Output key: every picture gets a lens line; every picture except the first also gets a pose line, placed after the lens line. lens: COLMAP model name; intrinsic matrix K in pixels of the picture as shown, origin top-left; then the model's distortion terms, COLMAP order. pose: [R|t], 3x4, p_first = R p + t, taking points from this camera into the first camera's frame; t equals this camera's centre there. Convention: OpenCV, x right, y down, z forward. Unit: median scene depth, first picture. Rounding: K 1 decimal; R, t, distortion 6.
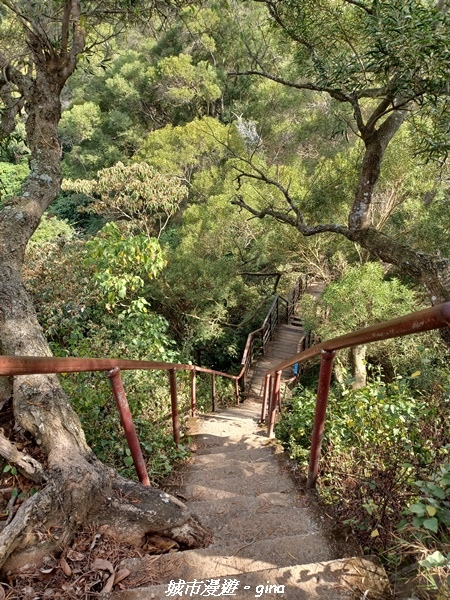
lens RADIAL K [[437.1, 0, 225.0], [0, 437.1, 300.0], [0, 0, 1]] dist [0.050706, -0.045609]
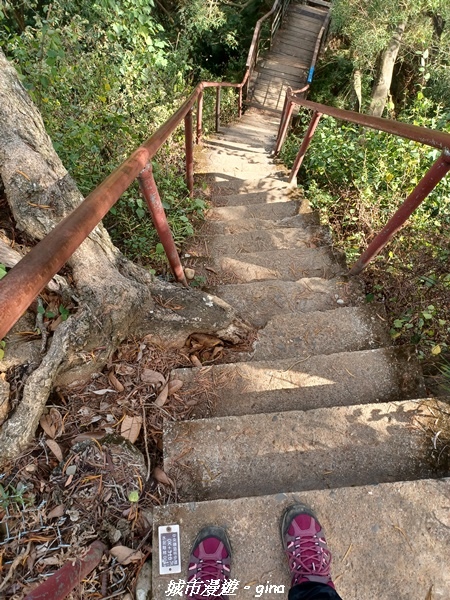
lens RADIAL K [[437.1, 0, 225.0], [0, 437.1, 300.0], [0, 0, 1]] dist [0.050706, -0.045609]
pose [[0.998648, 0.023844, 0.046186, -0.147550], [-0.047381, 0.782943, 0.620287, -0.111955], [-0.021371, -0.621637, 0.783014, 0.309879]]
